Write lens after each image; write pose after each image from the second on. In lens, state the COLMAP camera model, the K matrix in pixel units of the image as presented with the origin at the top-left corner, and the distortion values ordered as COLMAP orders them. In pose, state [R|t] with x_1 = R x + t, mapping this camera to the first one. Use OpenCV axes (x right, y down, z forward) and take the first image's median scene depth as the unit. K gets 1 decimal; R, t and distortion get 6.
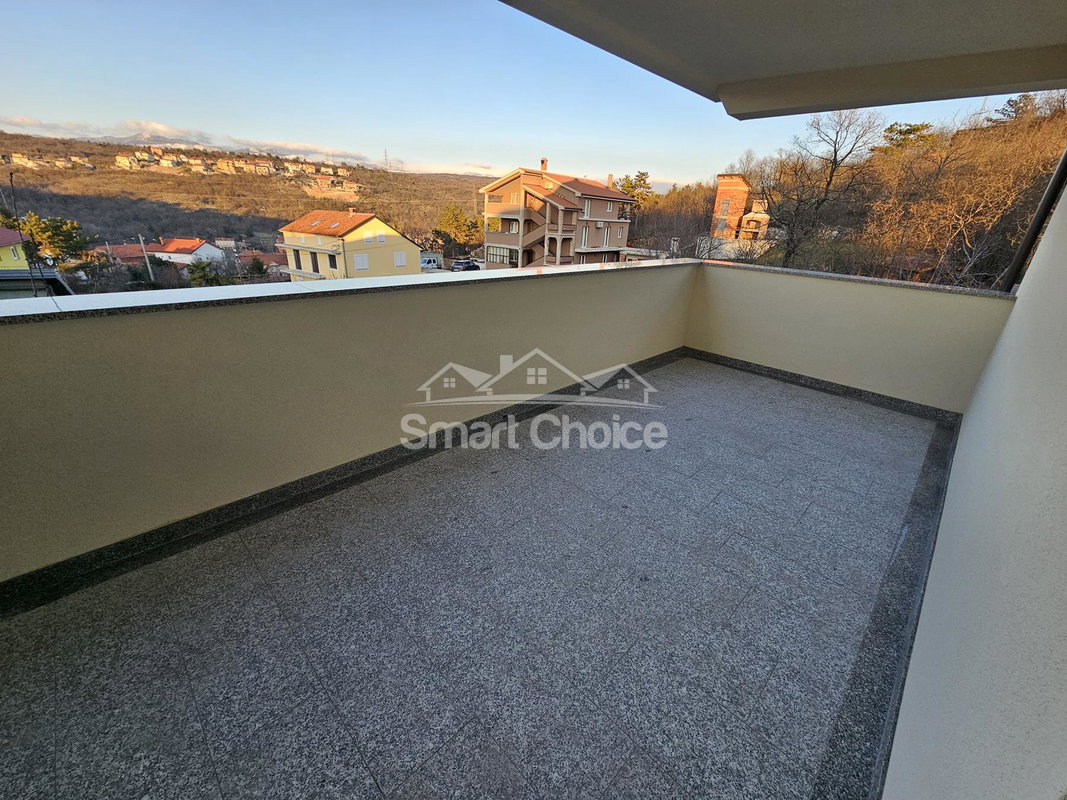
lens RADIAL K [[439.4, 0, 537.4], [0, 439.4, 395.2], [0, 0, 1]] dist [-0.005865, 0.002853]
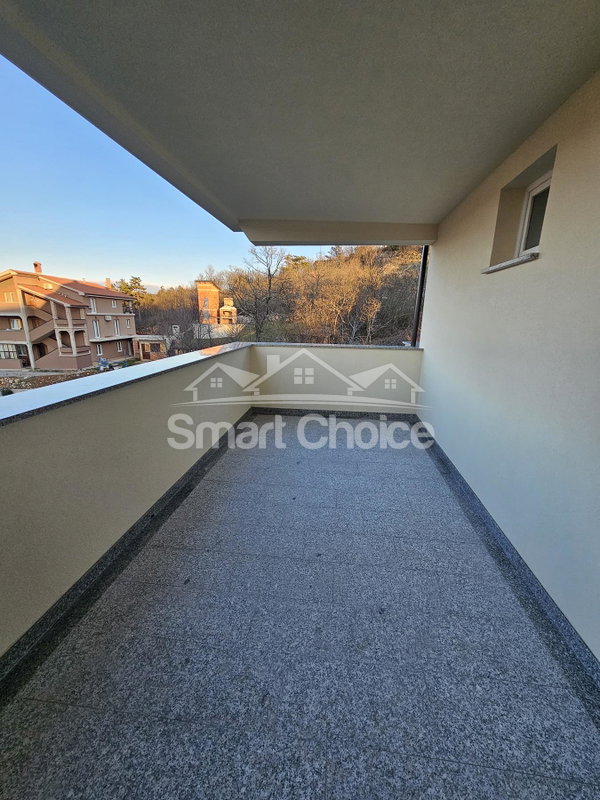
lens RADIAL K [[329.5, 0, 305.0], [0, 329.5, 407.0], [0, 0, 1]] dist [-0.005865, 0.002853]
pose [[0.783624, -0.197704, 0.588937, -0.013646], [0.254430, 0.966991, -0.013922, -0.006354], [-0.566744, 0.160753, 0.808059, 0.012650]]
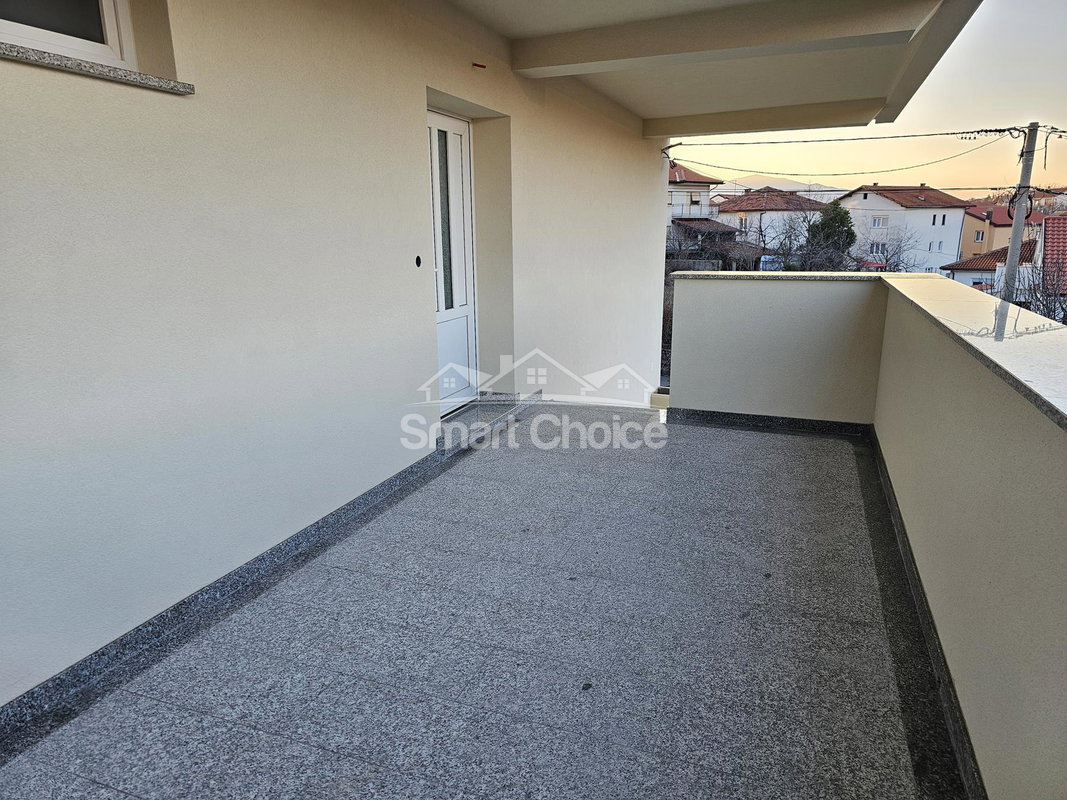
lens RADIAL K [[714.3, 0, 532.7], [0, 714.3, 399.1], [0, 0, 1]] dist [0.049149, -0.036827]
pose [[-0.913908, 0.053616, -0.402365, 0.037520], [-0.187409, 0.823538, 0.535409, -0.032338], [0.360070, 0.564721, -0.742590, 0.087019]]
